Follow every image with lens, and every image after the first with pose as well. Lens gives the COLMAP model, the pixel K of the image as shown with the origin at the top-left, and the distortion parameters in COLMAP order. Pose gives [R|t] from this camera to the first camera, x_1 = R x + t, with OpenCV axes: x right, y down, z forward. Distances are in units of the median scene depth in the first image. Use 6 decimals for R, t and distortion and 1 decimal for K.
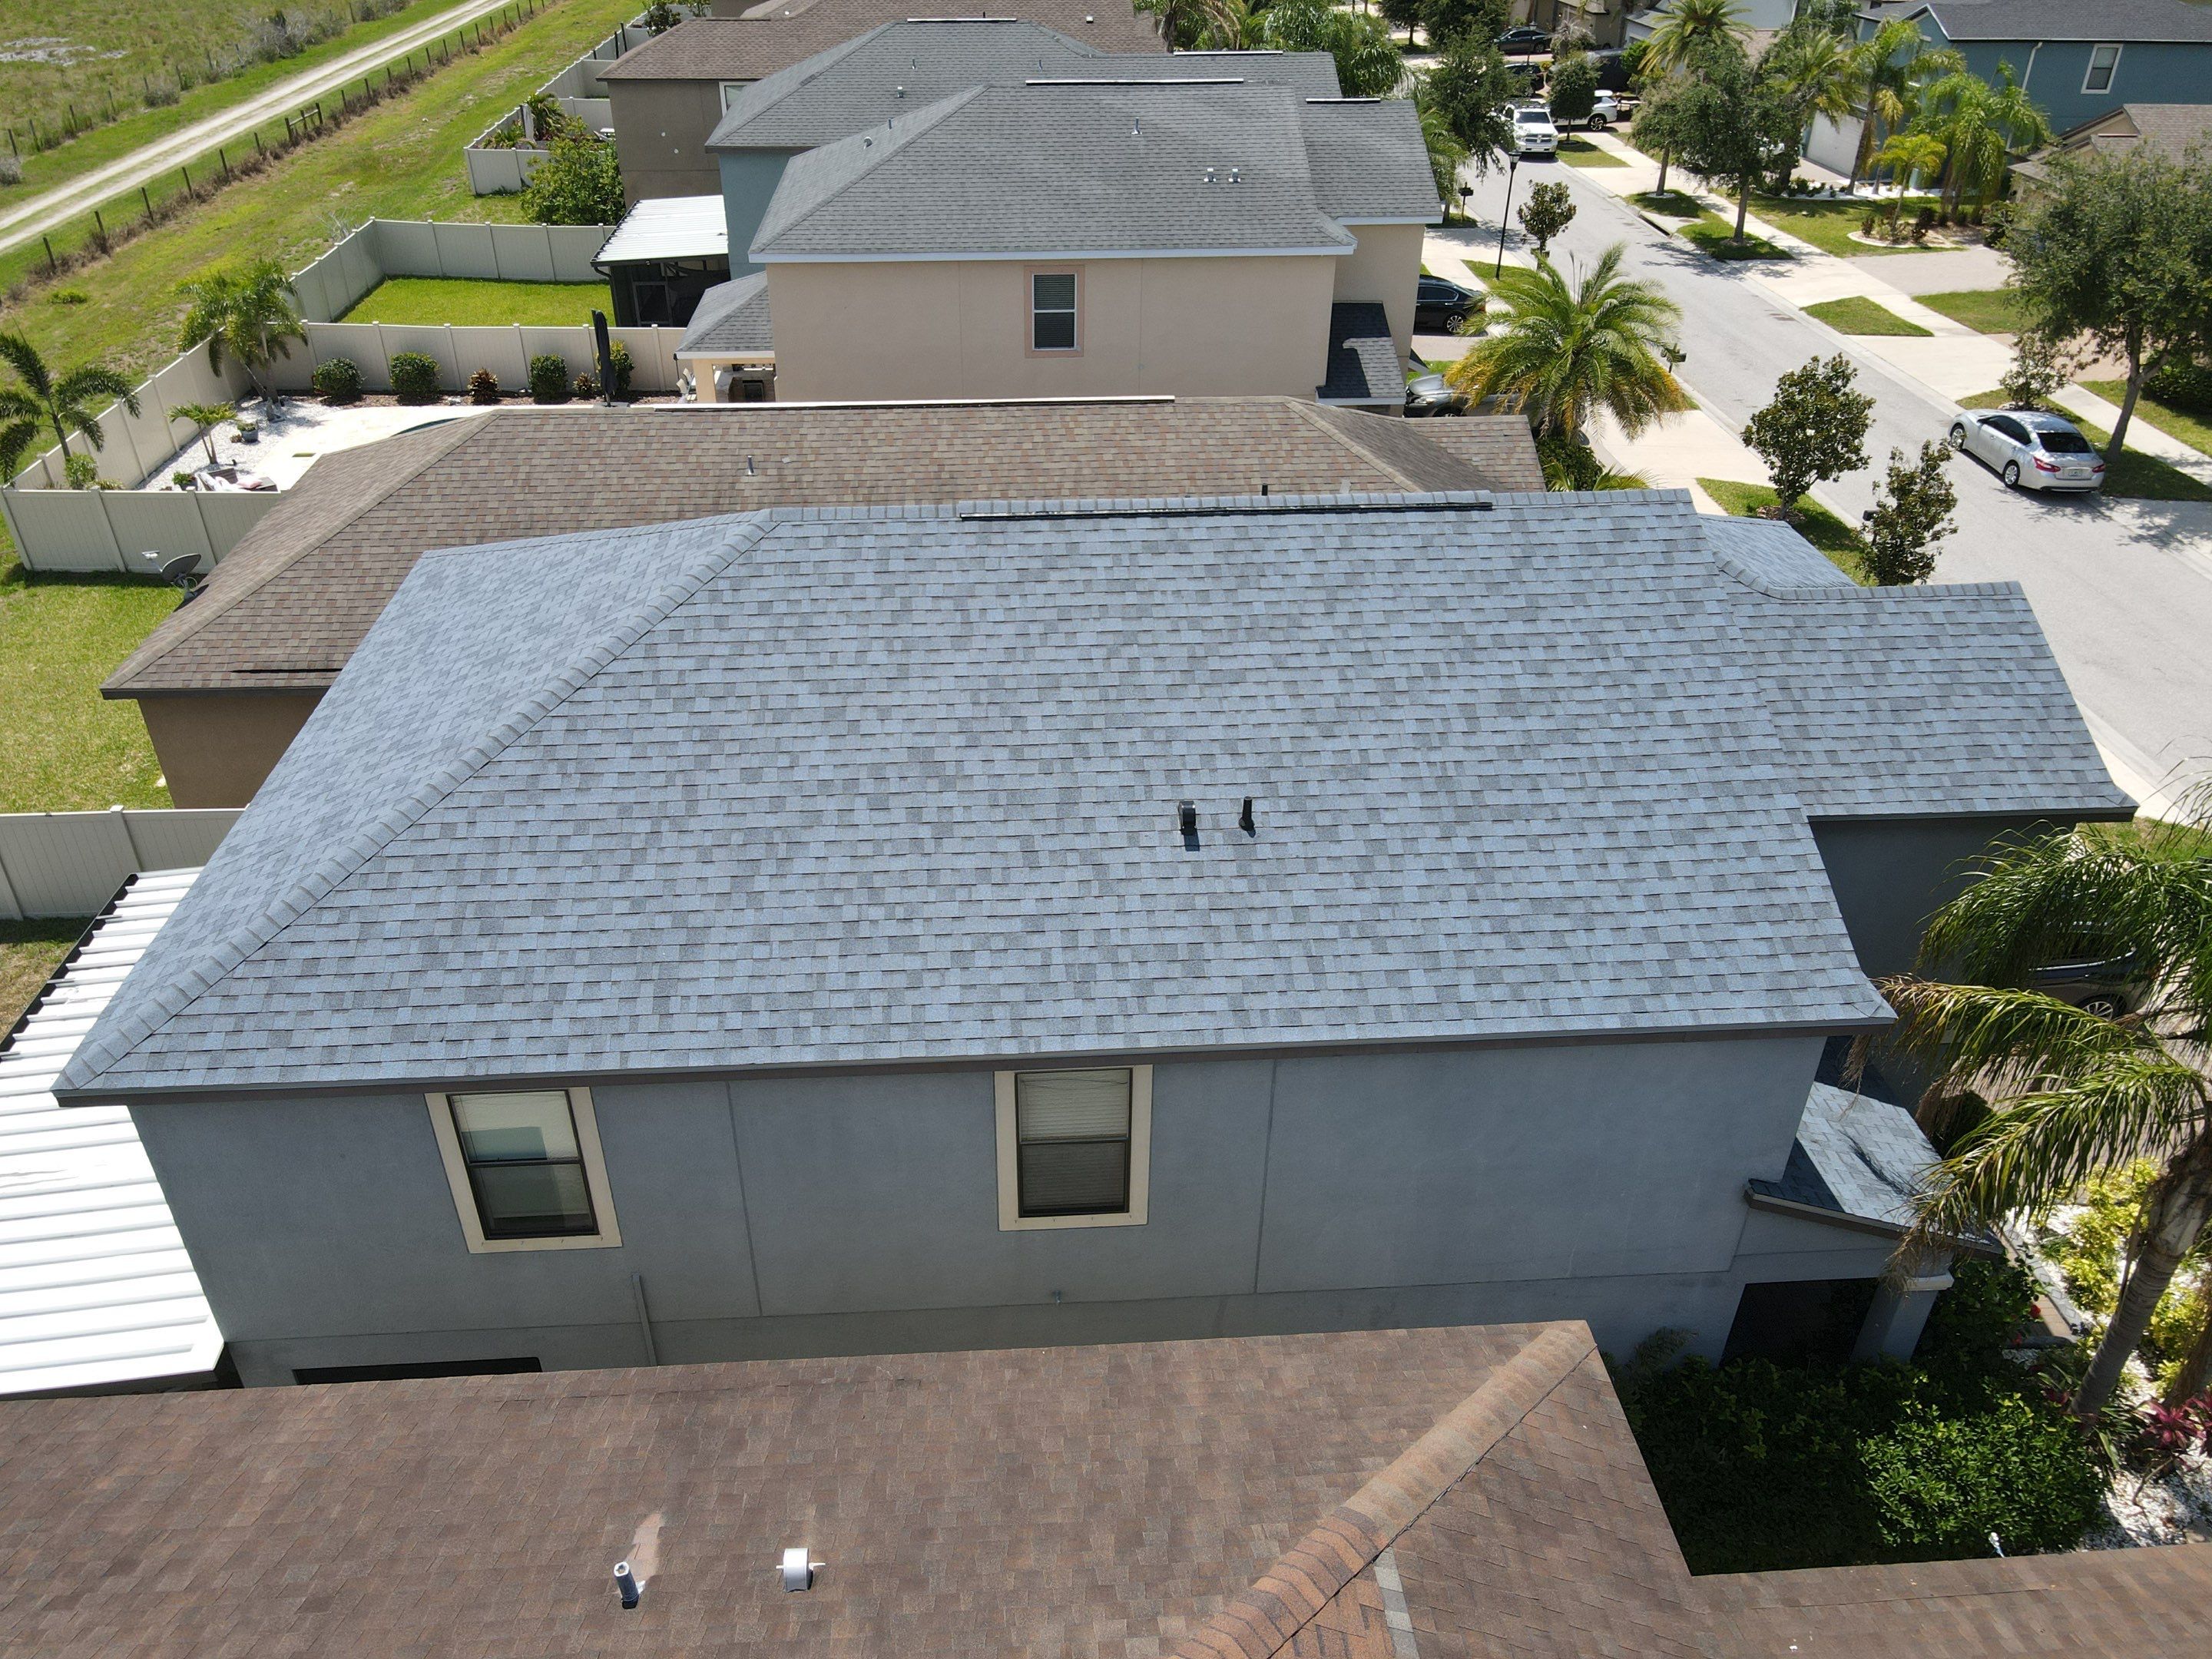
lens RADIAL K [[1629.9, 0, 1046.3], [0, 1629.9, 796.3], [0, 0, 1]] dist [-0.008454, 0.034642]
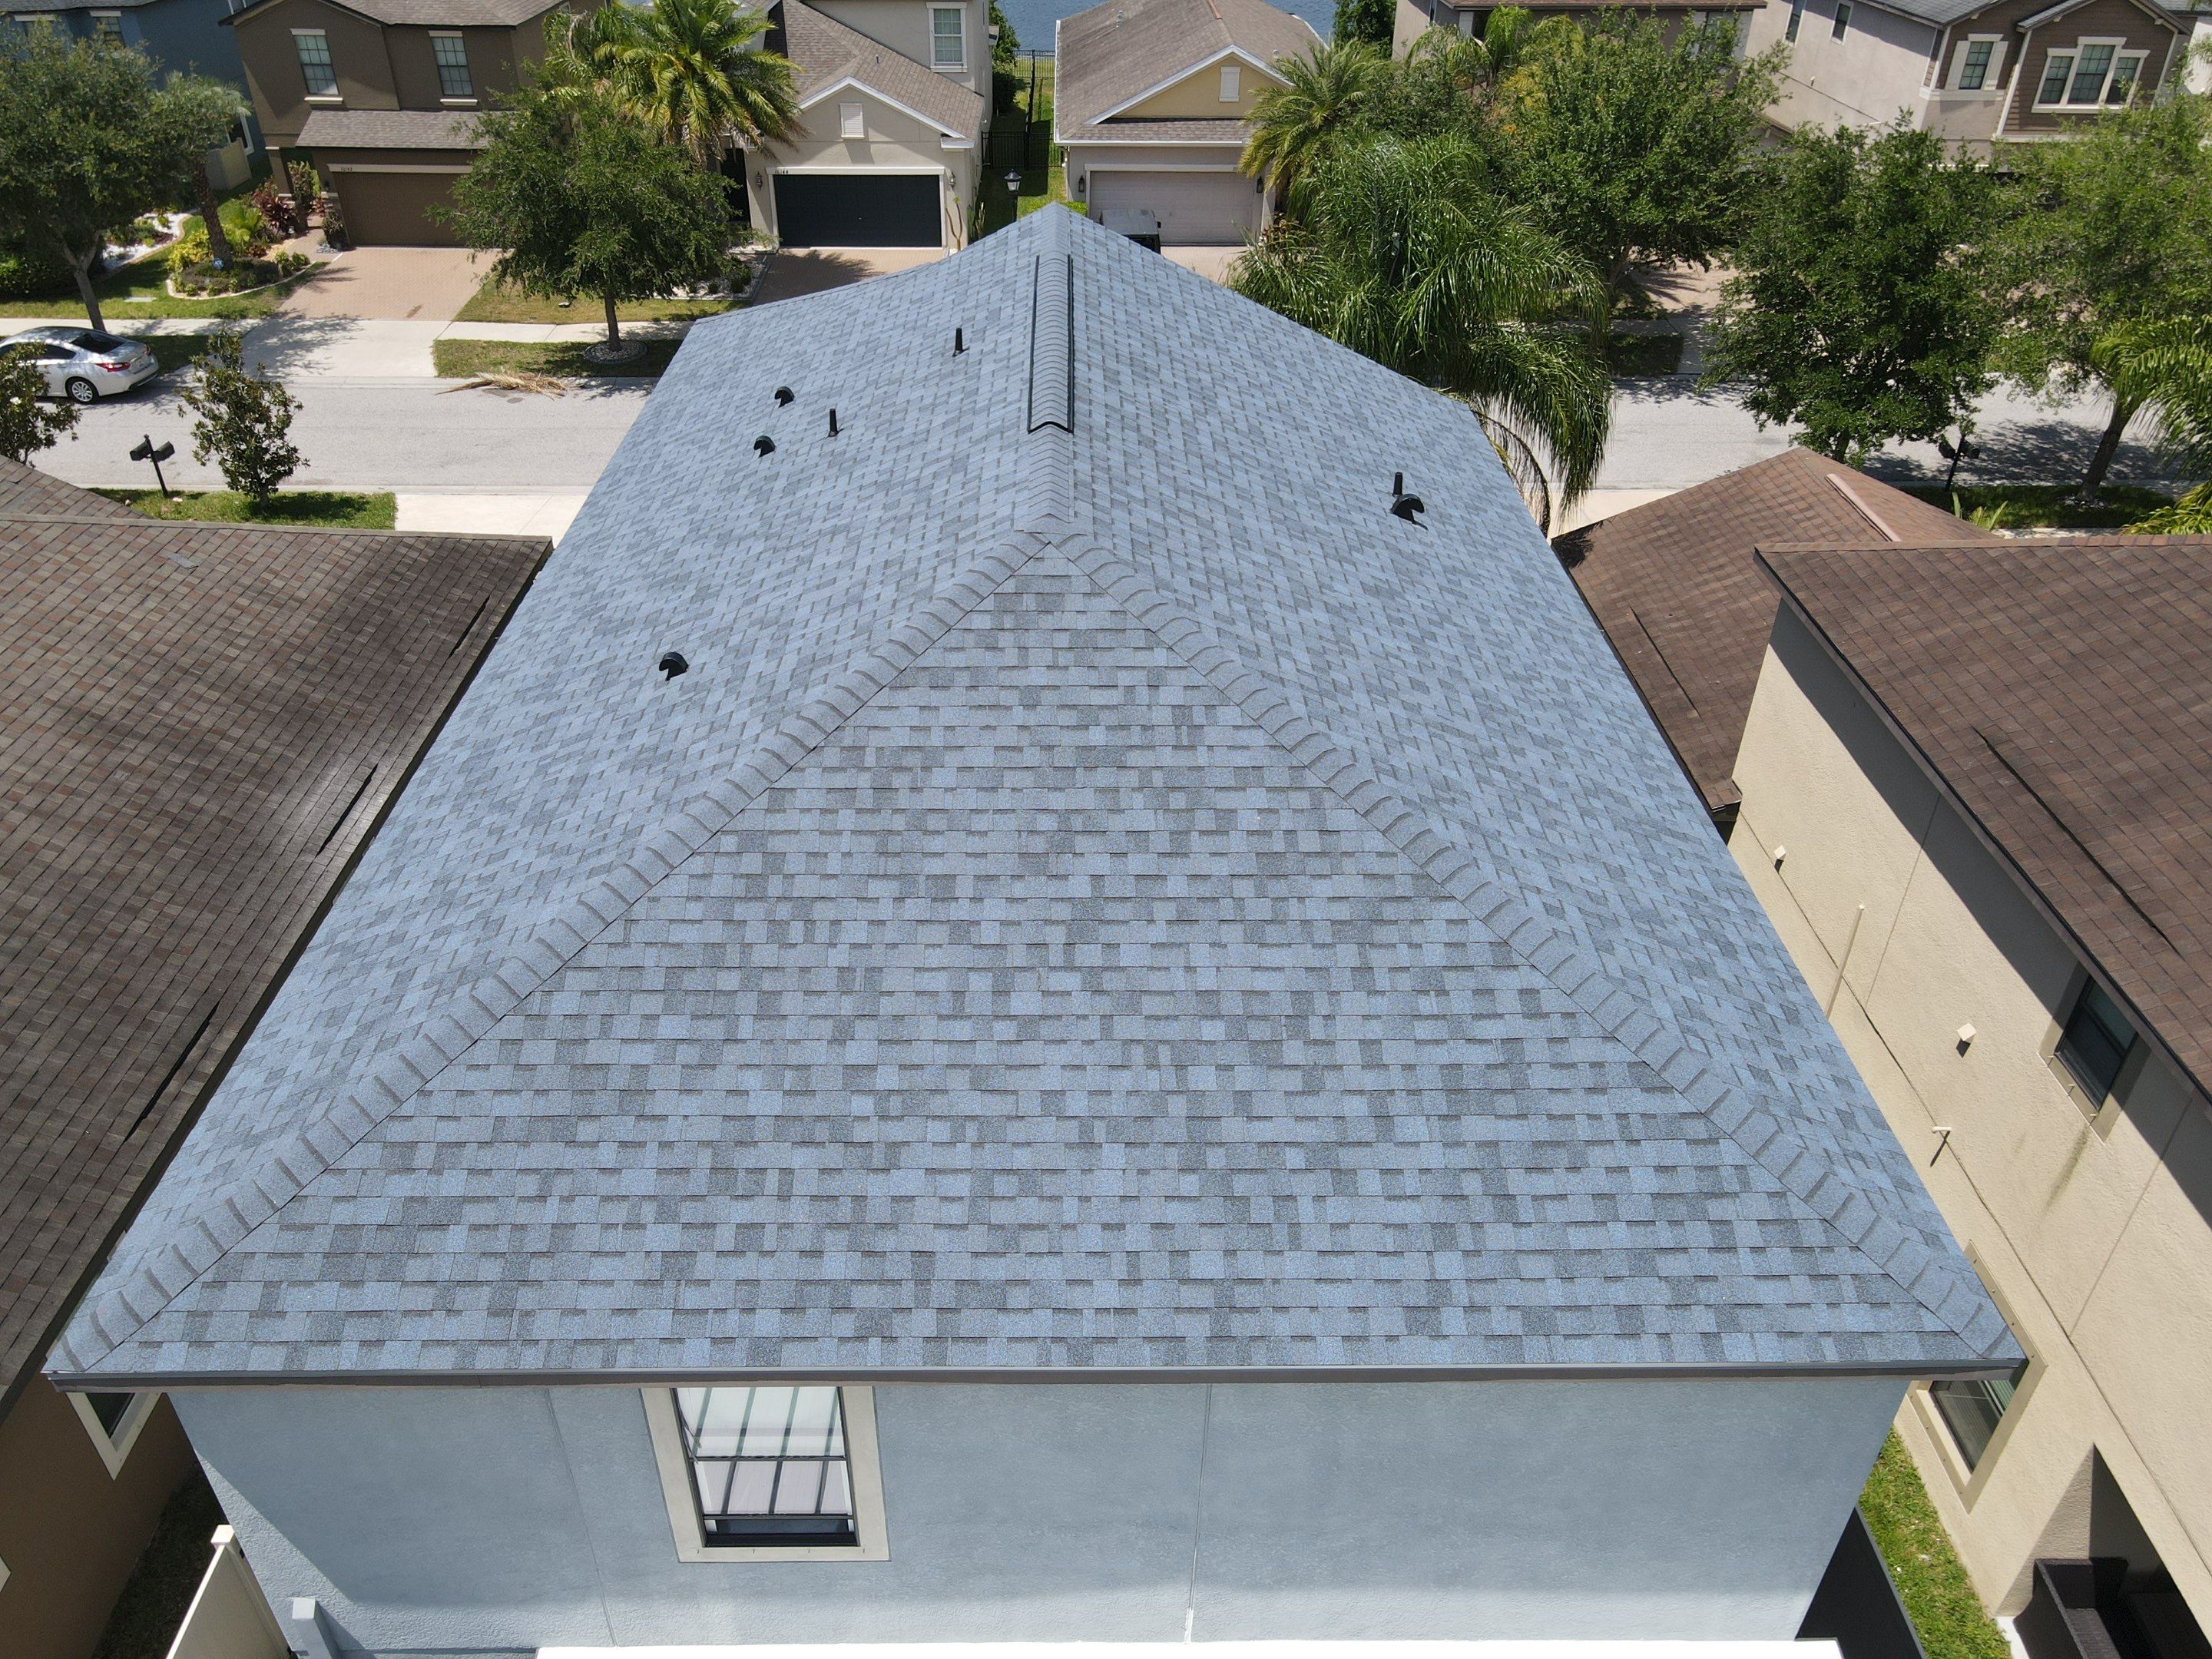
lens RADIAL K [[1629.9, 0, 1078.9], [0, 1629.9, 830.8], [0, 0, 1]] dist [-0.008454, 0.034642]
pose [[0.044026, -0.560042, 0.827293, -0.849234], [0.518701, 0.720547, 0.460176, -0.402483], [-0.853822, 0.408858, 0.322217, 0.812429]]
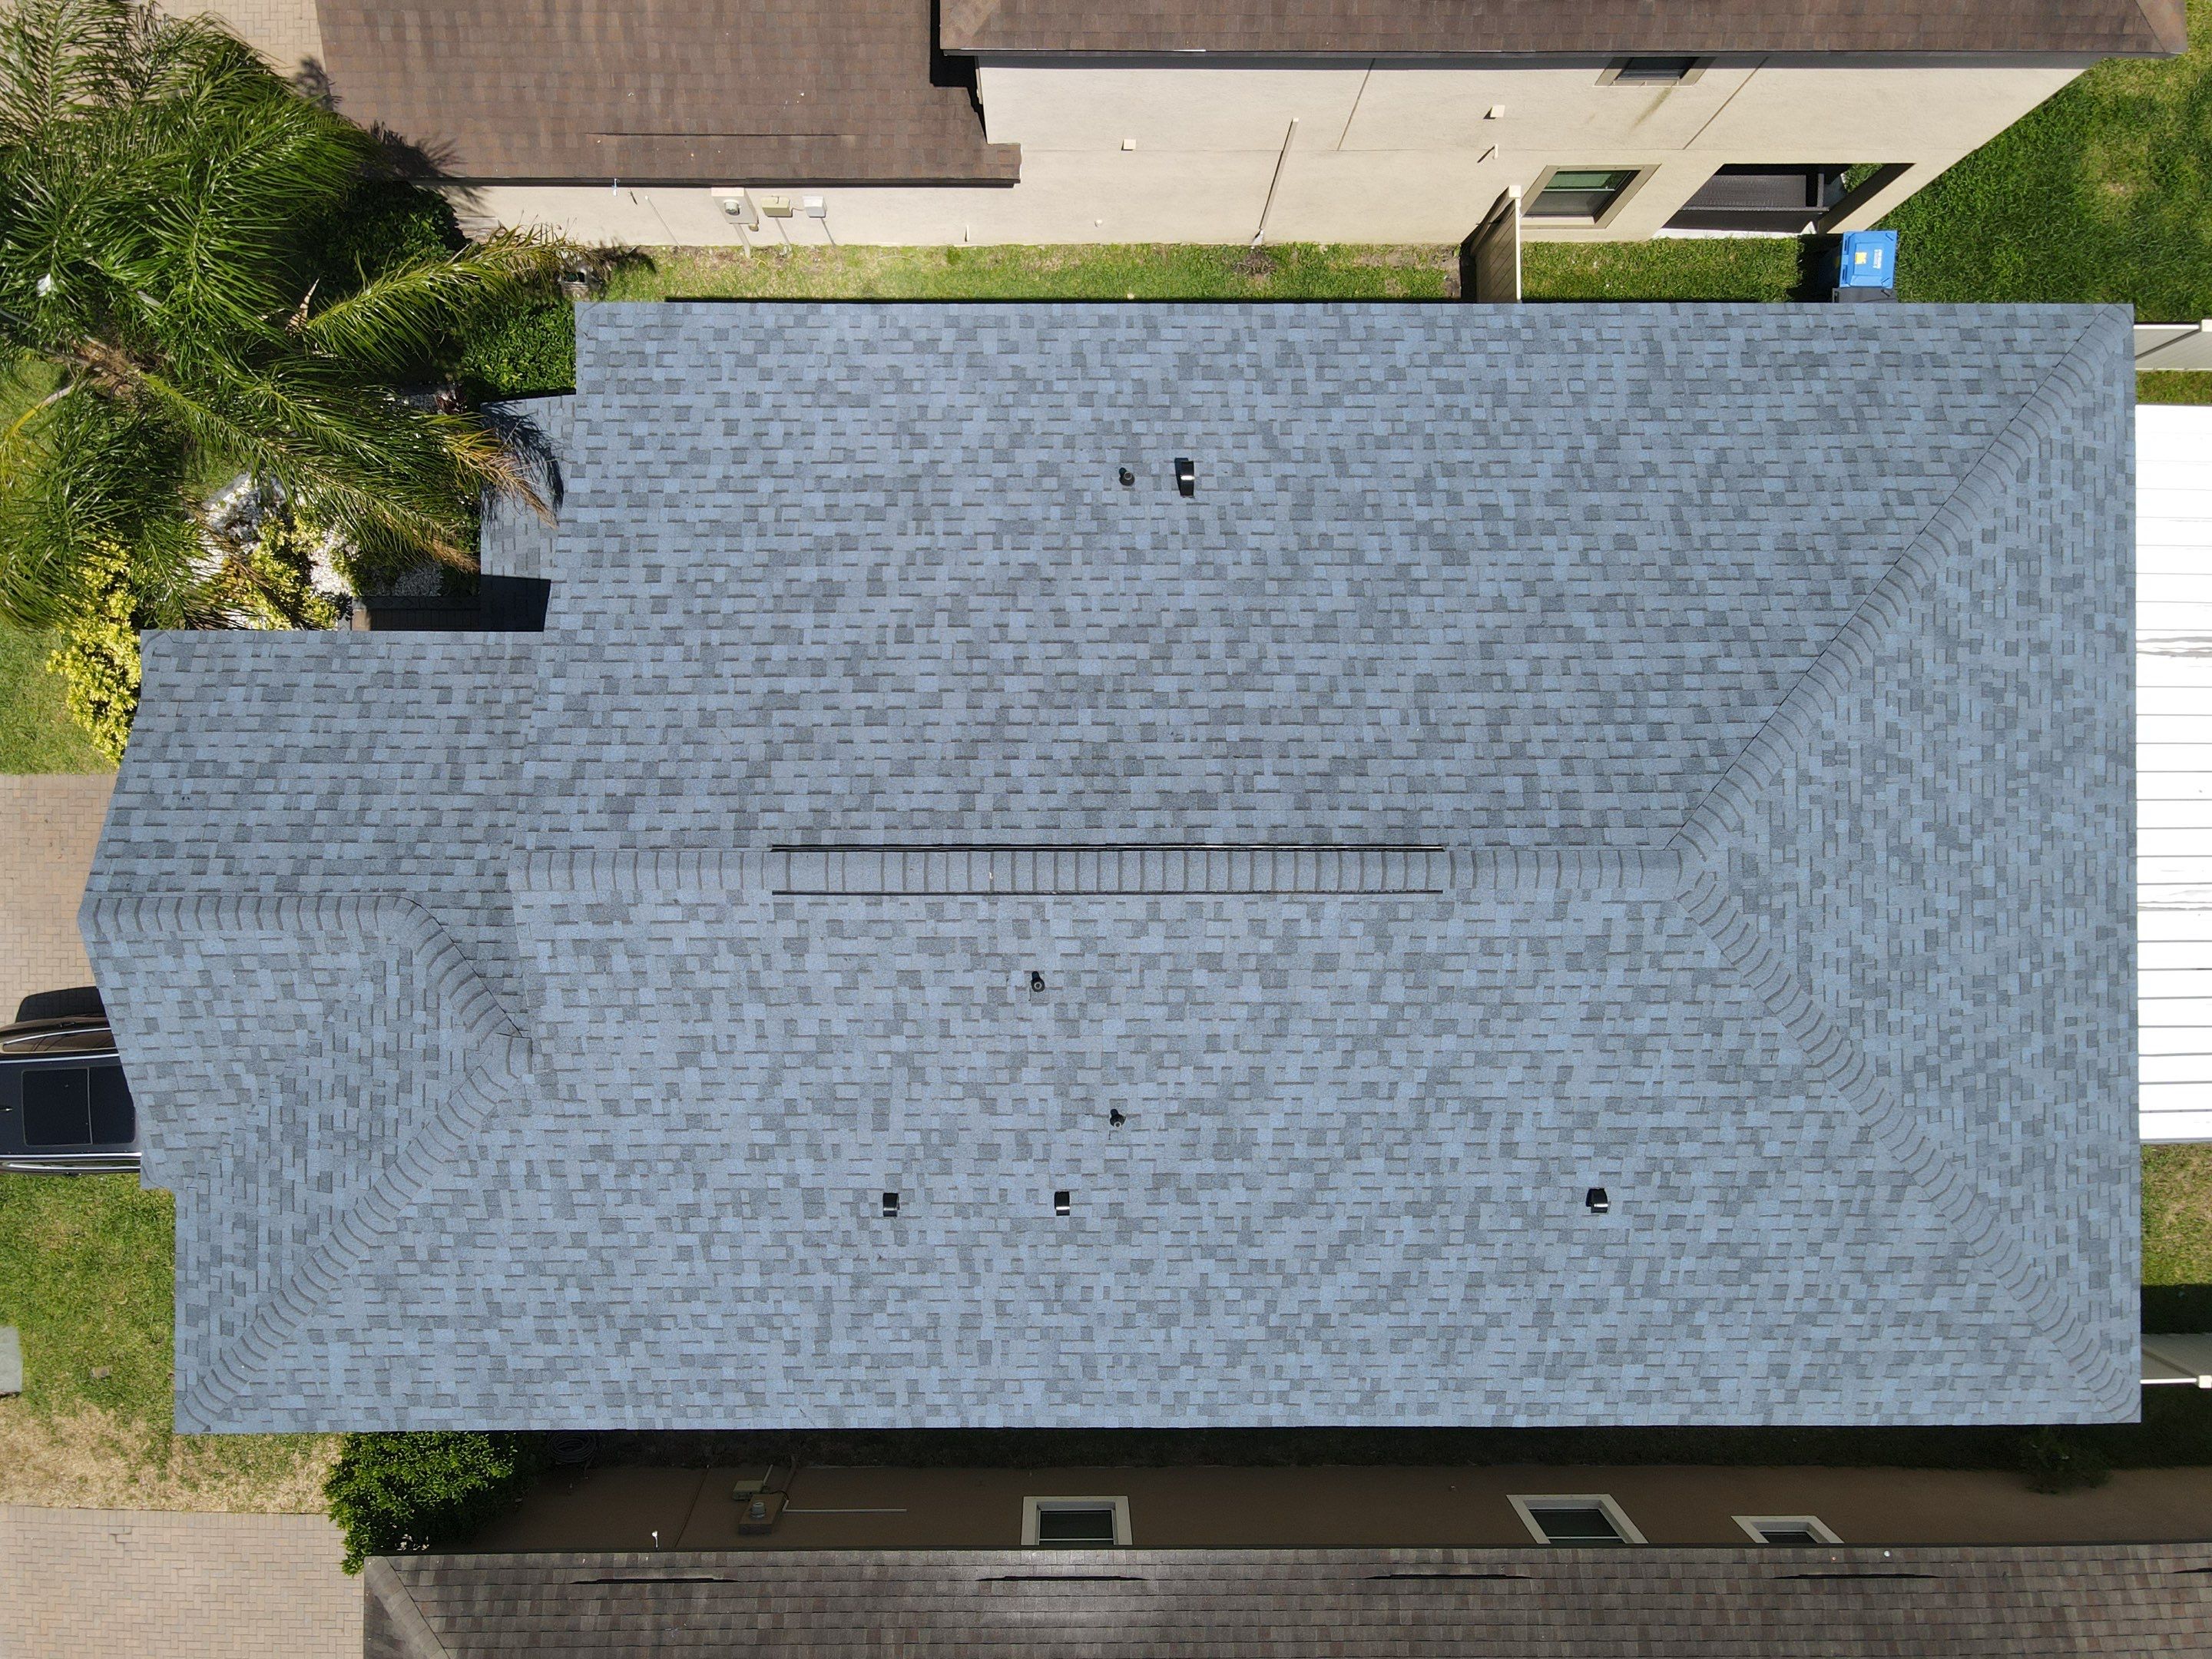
lens RADIAL K [[1629.9, 0, 1082.9], [0, 1629.9, 829.6], [0, 0, 1]] dist [-0.008454, 0.034642]
pose [[-0.998778, -0.048700, -0.008358, 0.131586], [0.018271, -0.521151, 0.853269, -0.853818], [-0.045910, 0.852074, 0.521404, 0.581006]]
